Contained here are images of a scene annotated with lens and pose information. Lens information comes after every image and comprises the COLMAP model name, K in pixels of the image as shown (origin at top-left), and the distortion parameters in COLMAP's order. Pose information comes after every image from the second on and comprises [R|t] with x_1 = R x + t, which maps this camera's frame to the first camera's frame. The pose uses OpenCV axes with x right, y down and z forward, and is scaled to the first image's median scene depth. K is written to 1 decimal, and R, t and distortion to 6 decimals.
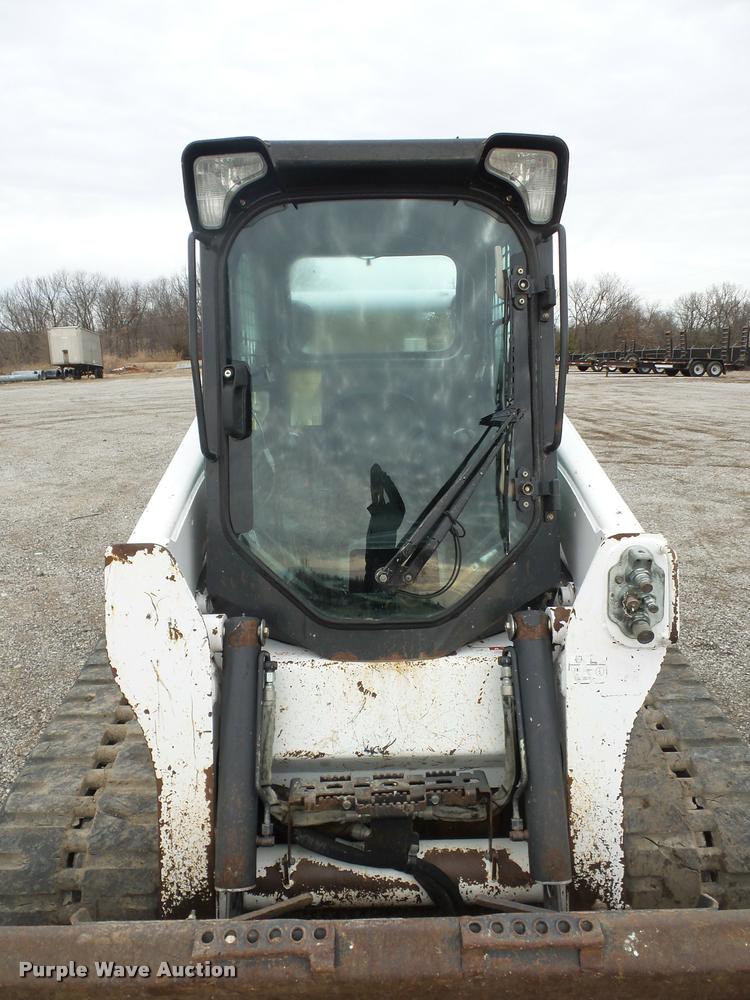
lens RADIAL K [[706.4, 0, 373.6], [0, 706.4, 508.7], [0, 0, 1]] dist [-0.001219, 0.000275]
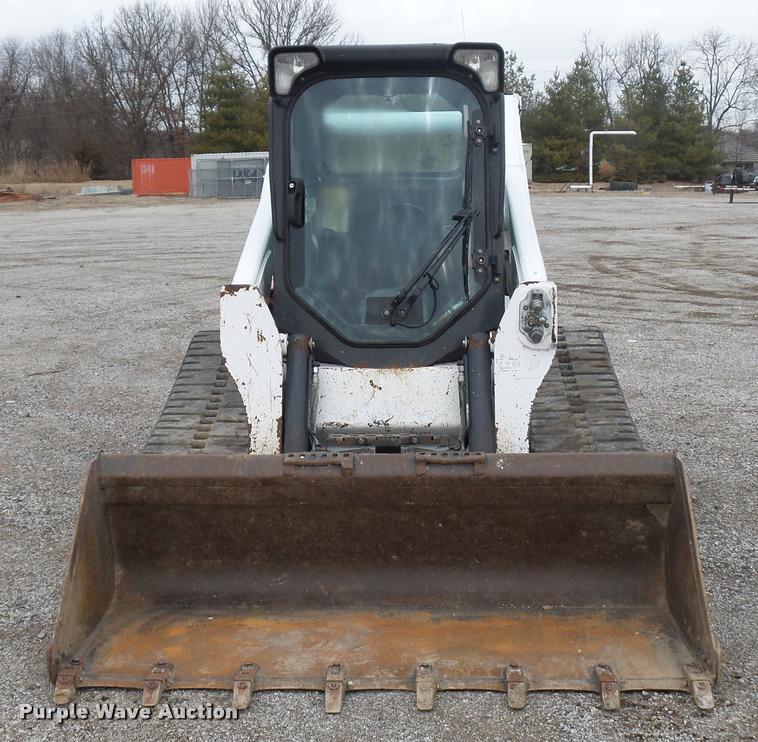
lens RADIAL K [[1333.8, 0, 379.0], [0, 1333.8, 371.0], [0, 0, 1]] dist [0.019314, 0.247629]
pose [[0.999027, 0.011867, -0.042465, 0.128422], [-0.014672, 0.997687, -0.066379, 0.439018], [0.041579, 0.066937, 0.996890, -2.040009]]
